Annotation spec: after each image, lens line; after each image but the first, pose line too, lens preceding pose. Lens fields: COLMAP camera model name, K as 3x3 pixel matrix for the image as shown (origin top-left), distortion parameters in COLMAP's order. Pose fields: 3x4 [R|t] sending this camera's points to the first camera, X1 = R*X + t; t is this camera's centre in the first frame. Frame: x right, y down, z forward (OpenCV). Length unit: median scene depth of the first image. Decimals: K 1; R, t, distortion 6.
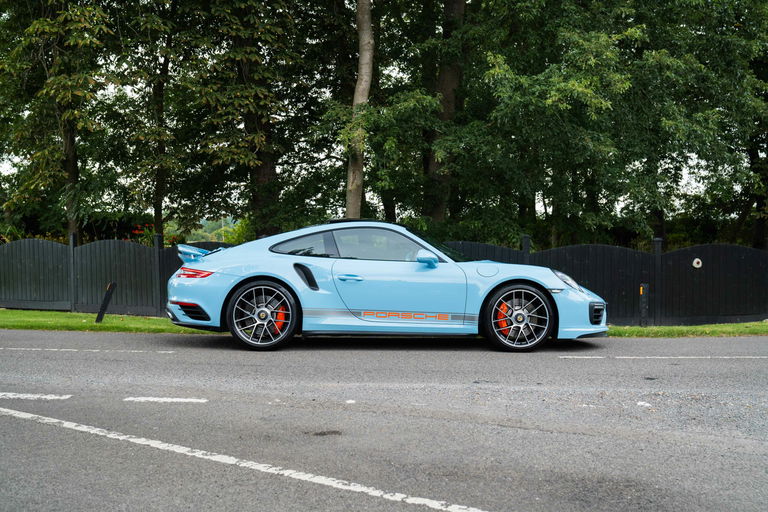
lens RADIAL K [[930.4, 0, 382.4], [0, 930.4, 255.0], [0, 0, 1]] dist [0.009998, 0.000000]
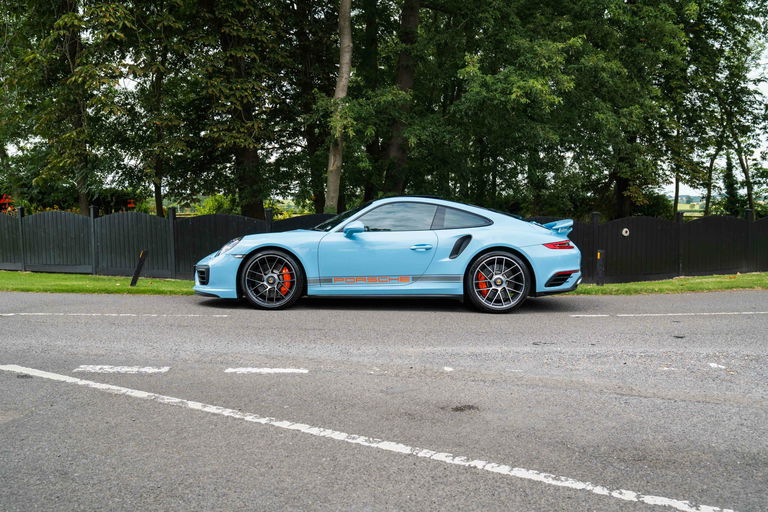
lens RADIAL K [[728.2, 0, 386.0], [0, 728.2, 248.2], [0, 0, 1]] dist [-0.009432, 0.000000]
pose [[0.994723, -0.001966, 0.102580, -0.095947], [-0.001350, 0.999479, 0.032242, -0.001240], [-0.102590, -0.032211, 0.994202, 0.107630]]
